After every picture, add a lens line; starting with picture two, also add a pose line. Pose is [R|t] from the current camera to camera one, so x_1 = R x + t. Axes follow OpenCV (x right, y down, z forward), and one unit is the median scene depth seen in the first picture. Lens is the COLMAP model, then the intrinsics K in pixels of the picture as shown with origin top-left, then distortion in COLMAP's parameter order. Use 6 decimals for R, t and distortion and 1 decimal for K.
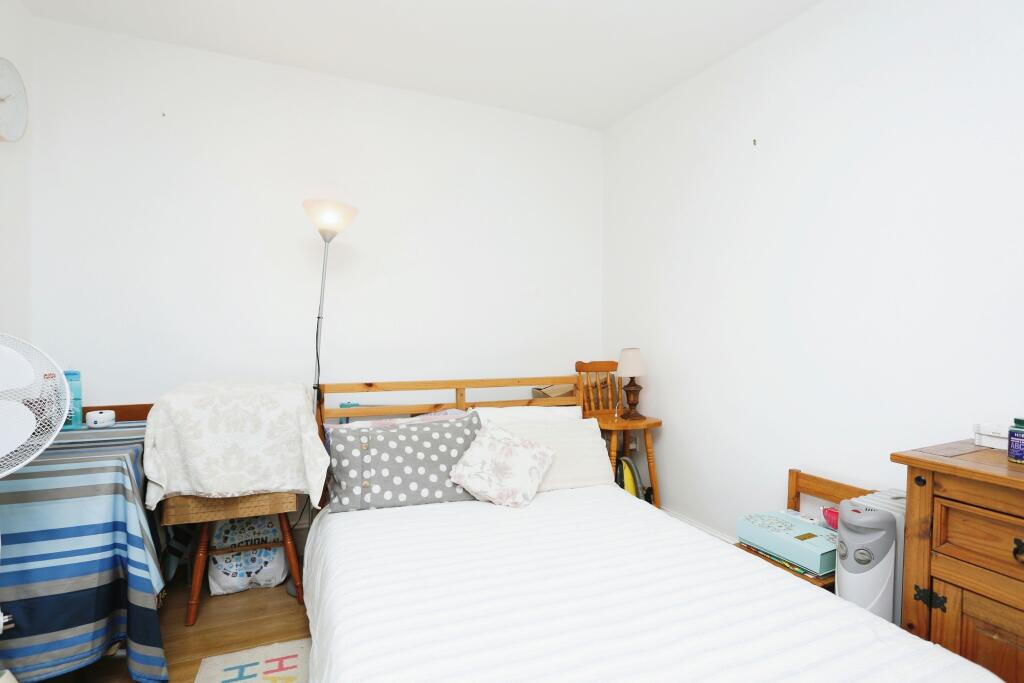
lens RADIAL K [[504.6, 0, 512.0], [0, 504.6, 341.5], [0, 0, 1]] dist [-0.067113, 0.041209]
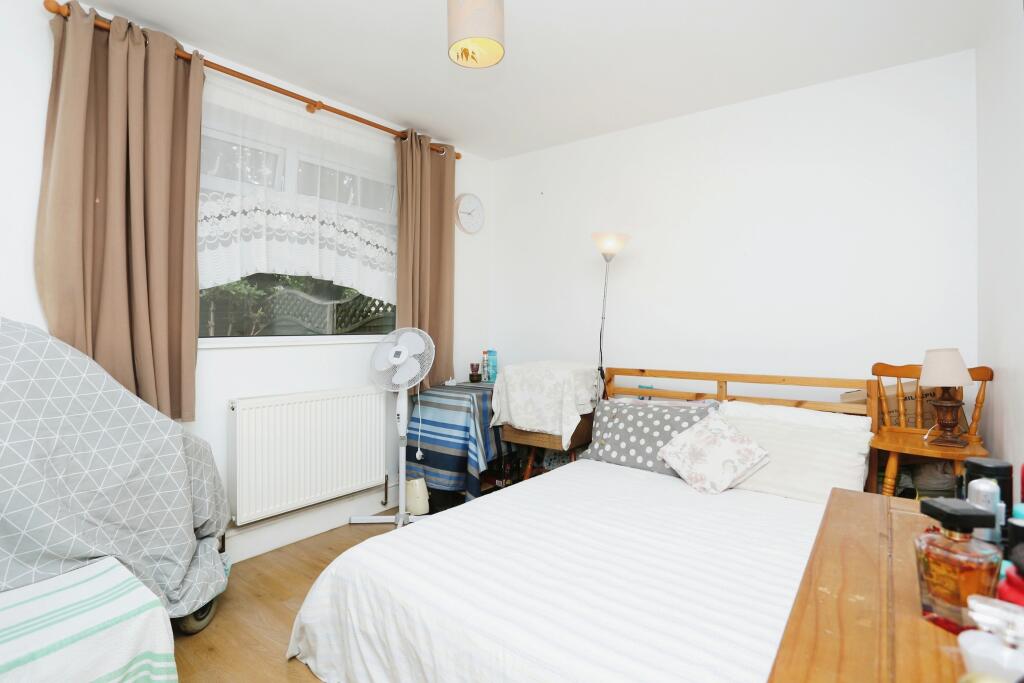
lens RADIAL K [[501.3, 0, 512.8], [0, 501.3, 328.8], [0, 0, 1]] dist [0.000266, 0.000077]
pose [[0.504789, -0.005103, -0.863228, 0.722469], [-0.011100, 0.999861, -0.012402, 0.001306], [0.863171, 0.015842, 0.504662, 0.108894]]
